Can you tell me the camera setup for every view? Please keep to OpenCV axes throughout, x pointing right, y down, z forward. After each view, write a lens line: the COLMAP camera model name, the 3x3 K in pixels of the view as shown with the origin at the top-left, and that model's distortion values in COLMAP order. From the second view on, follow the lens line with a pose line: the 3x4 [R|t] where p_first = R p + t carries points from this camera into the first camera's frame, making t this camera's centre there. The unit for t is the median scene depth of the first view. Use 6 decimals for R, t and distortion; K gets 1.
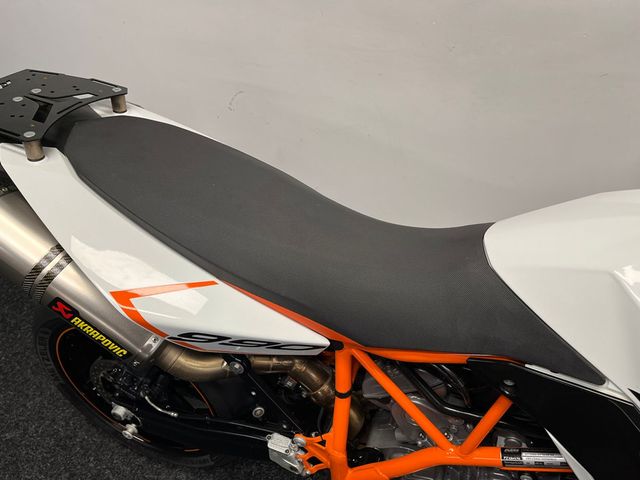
lens RADIAL K [[485.5, 0, 317.4], [0, 485.5, 236.7], [0, 0, 1]] dist [0.080374, -0.103221]
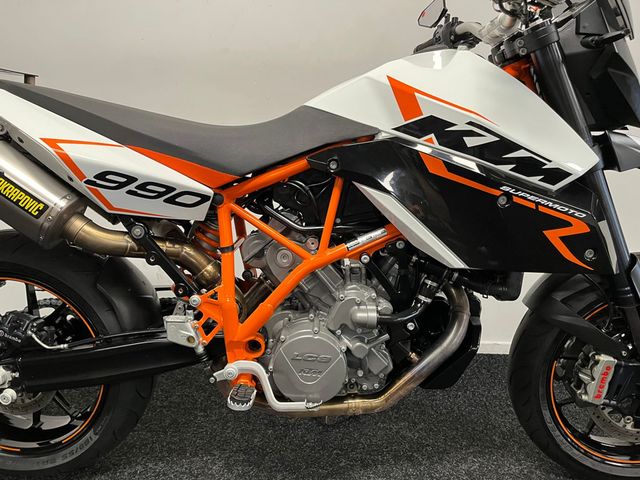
lens RADIAL K [[485.5, 0, 317.4], [0, 485.5, 236.7], [0, 0, 1]] dist [0.080374, -0.103221]
pose [[0.945108, -0.068069, 0.319590, -0.130579], [0.203677, 0.887528, -0.413292, 0.878536], [-0.255512, 0.455698, 0.852674, -0.159514]]
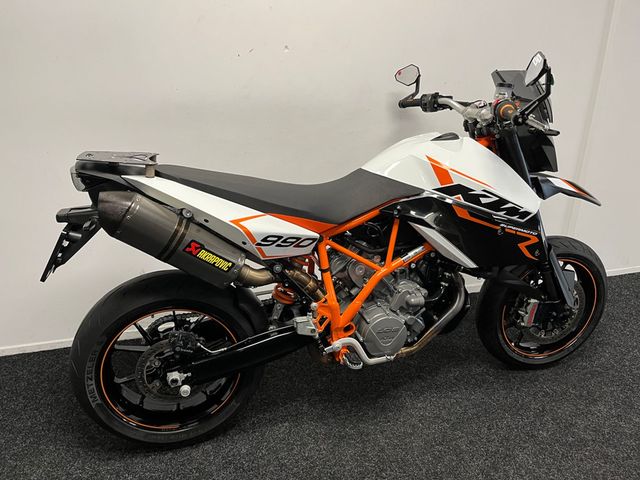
lens RADIAL K [[485.5, 0, 317.4], [0, 485.5, 236.7], [0, 0, 1]] dist [0.080374, -0.103221]
pose [[0.803212, -0.213009, 0.556308, -1.039537], [0.384044, 0.899059, -0.210245, 0.602876], [-0.455369, 0.382518, 0.803940, -0.593336]]
